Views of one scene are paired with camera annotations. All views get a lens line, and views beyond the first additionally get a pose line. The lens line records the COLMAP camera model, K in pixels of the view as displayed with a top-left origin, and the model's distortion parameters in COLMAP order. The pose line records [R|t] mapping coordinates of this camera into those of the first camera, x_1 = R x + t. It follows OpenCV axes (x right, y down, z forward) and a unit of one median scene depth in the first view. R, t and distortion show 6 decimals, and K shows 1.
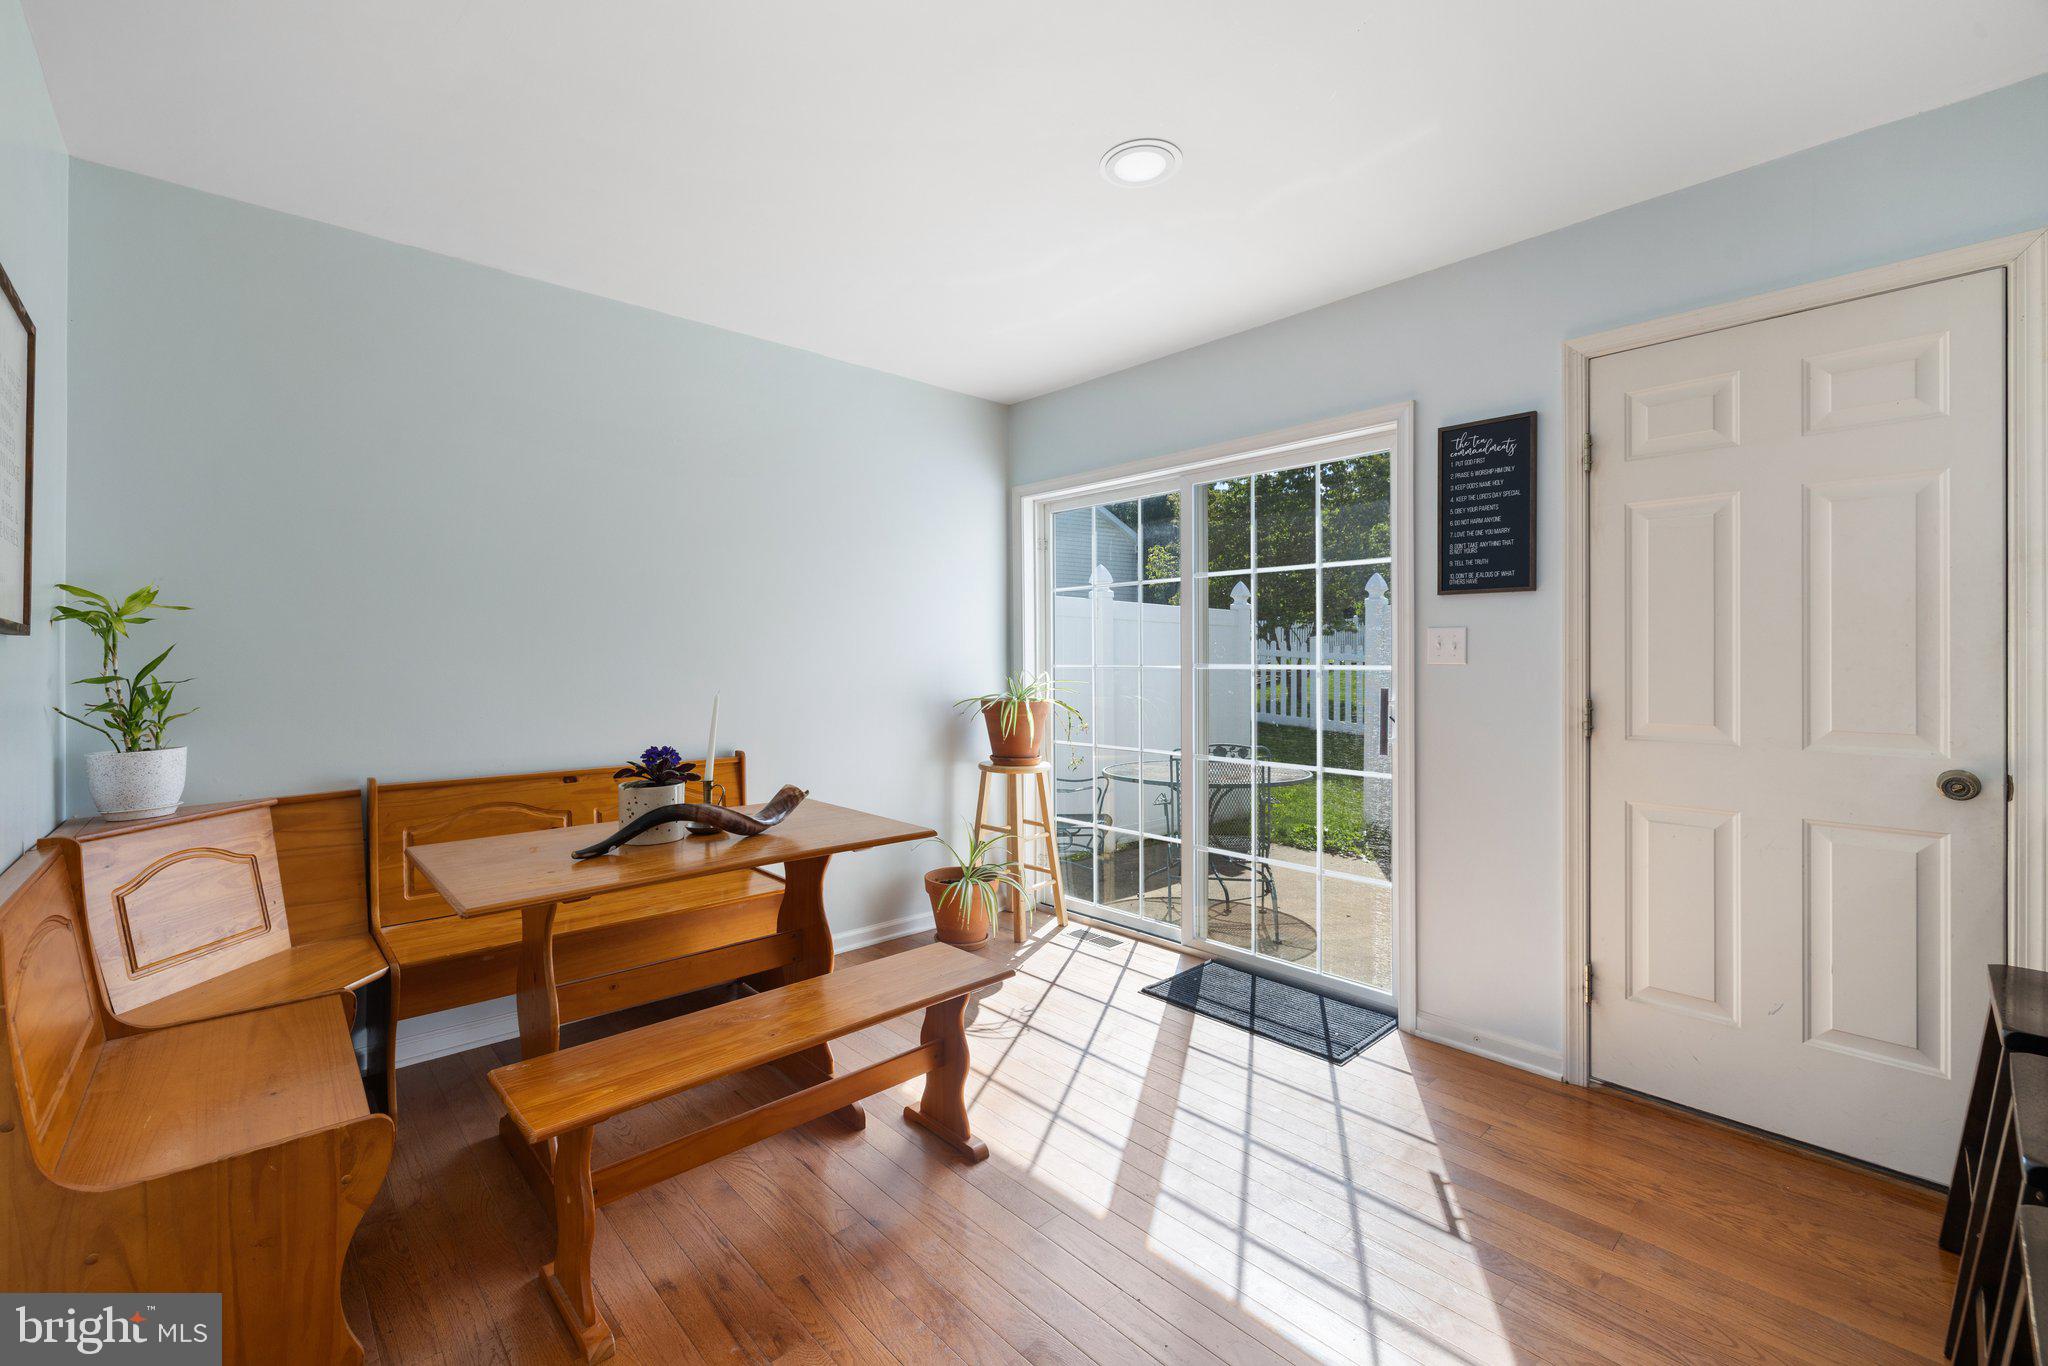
lens RADIAL K [[863.3, 0, 995.6], [0, 863.3, 658.2], [0, 0, 1]] dist [0.002682, -0.000287]
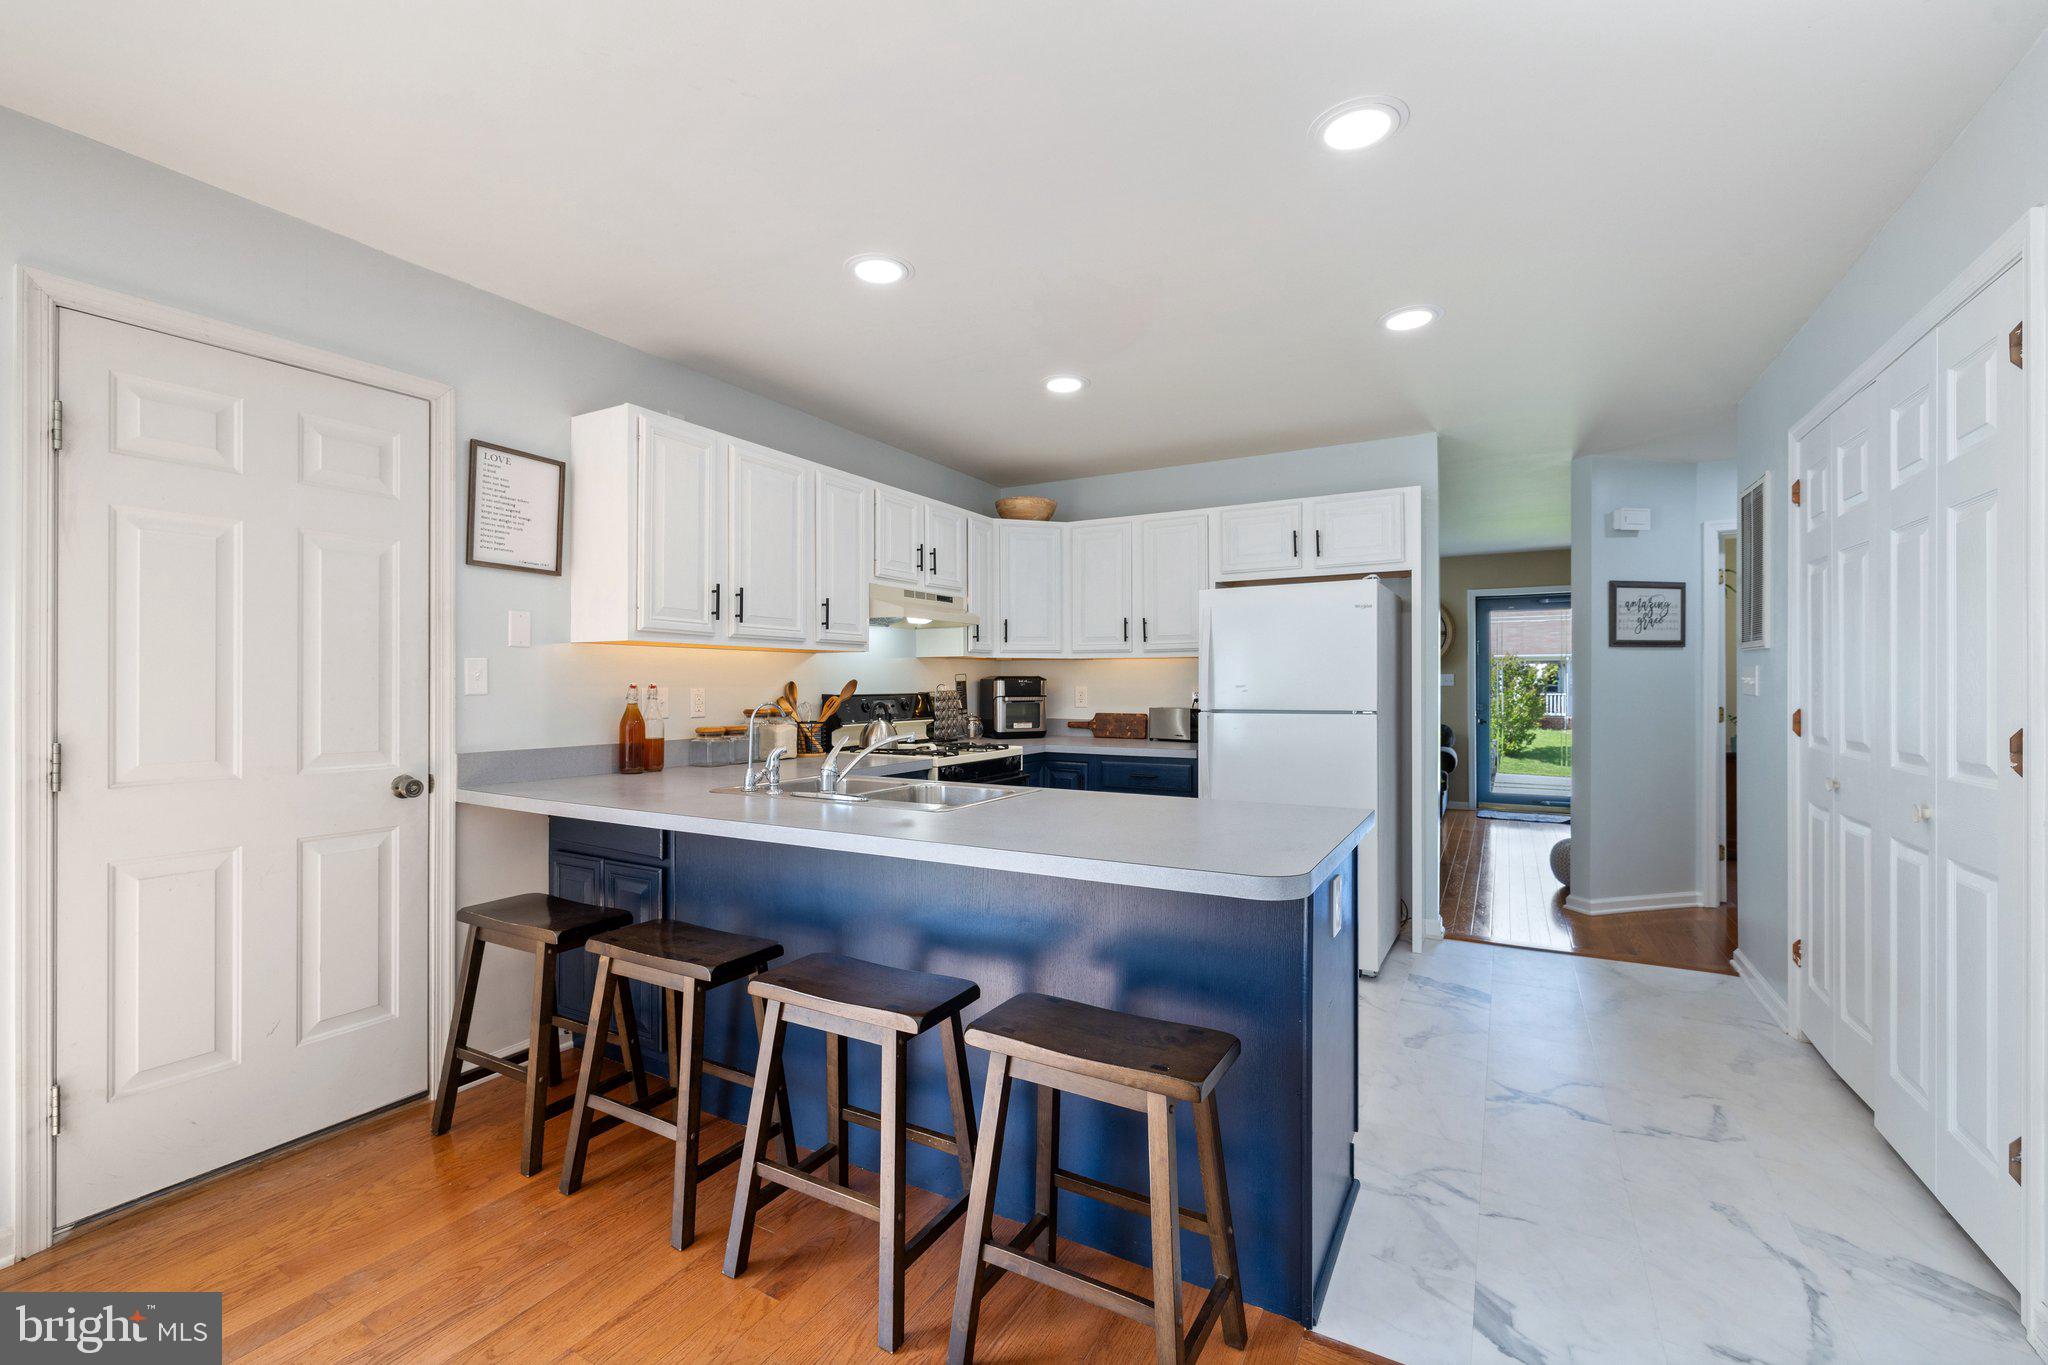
lens RADIAL K [[863.3, 0, 1008.1], [0, 863.3, 679.2], [0, 0, 1]] dist [0.002682, -0.000287]
pose [[-0.311283, 0.005008, 0.950304, -0.327653], [-0.001368, 0.999983, -0.005718, -0.007006], [-0.950316, -0.003080, -0.311271, 0.441544]]
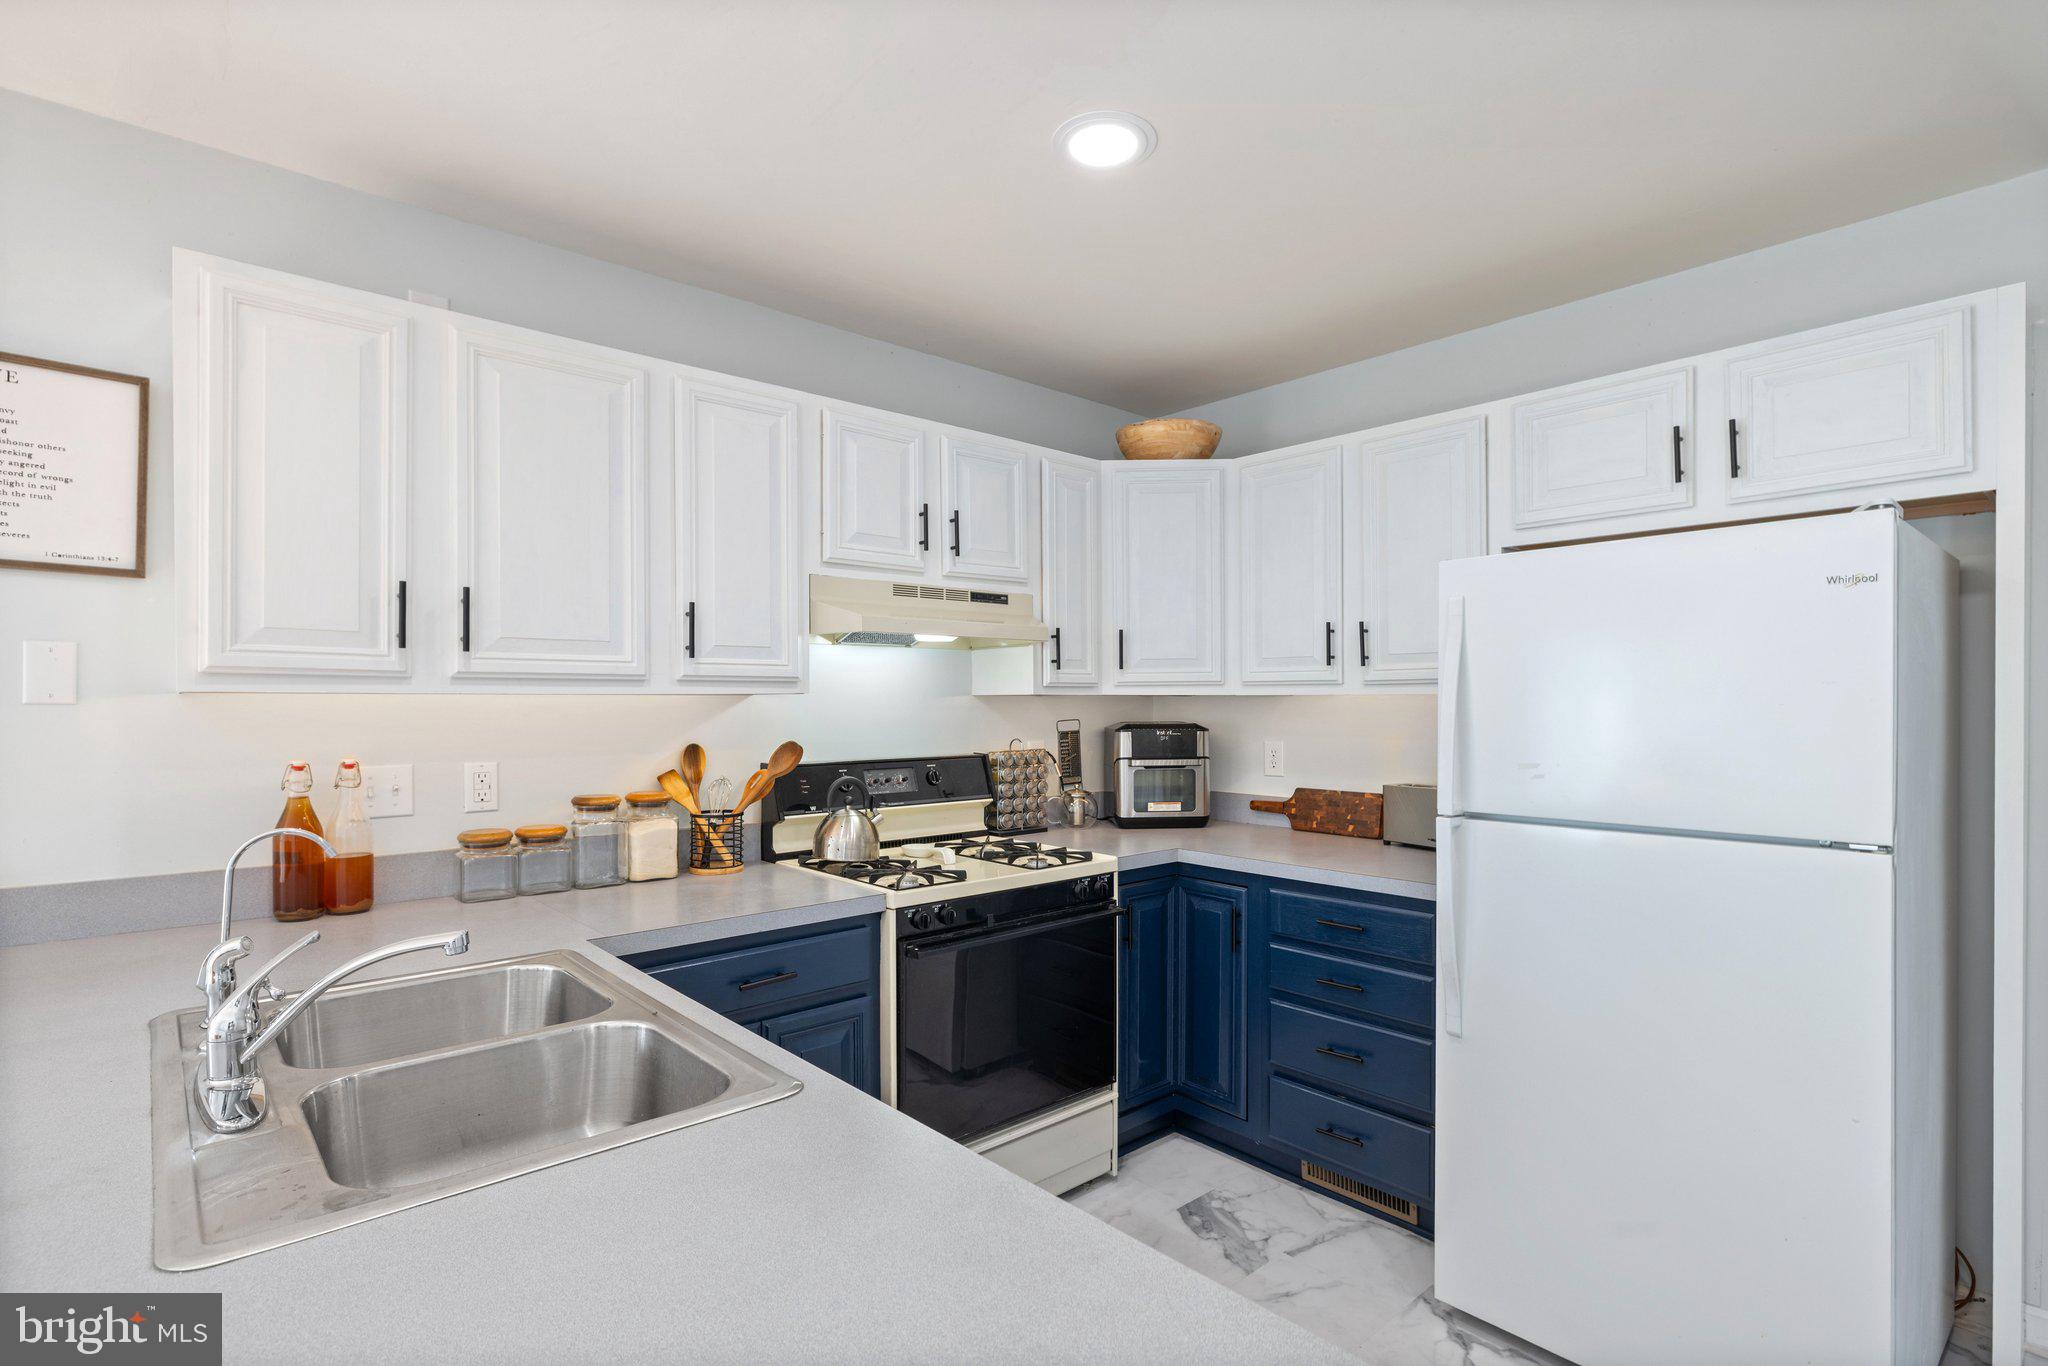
lens RADIAL K [[983.2, 0, 1021.2], [0, 983.2, 701.5], [0, 0, 1]] dist [-0.003824, 0.000064]
pose [[0.001980, -0.001004, 0.999998, 0.240936], [-0.001783, 0.999998, 0.001008, -0.061107], [-0.999996, -0.001785, 0.001978, -0.050504]]
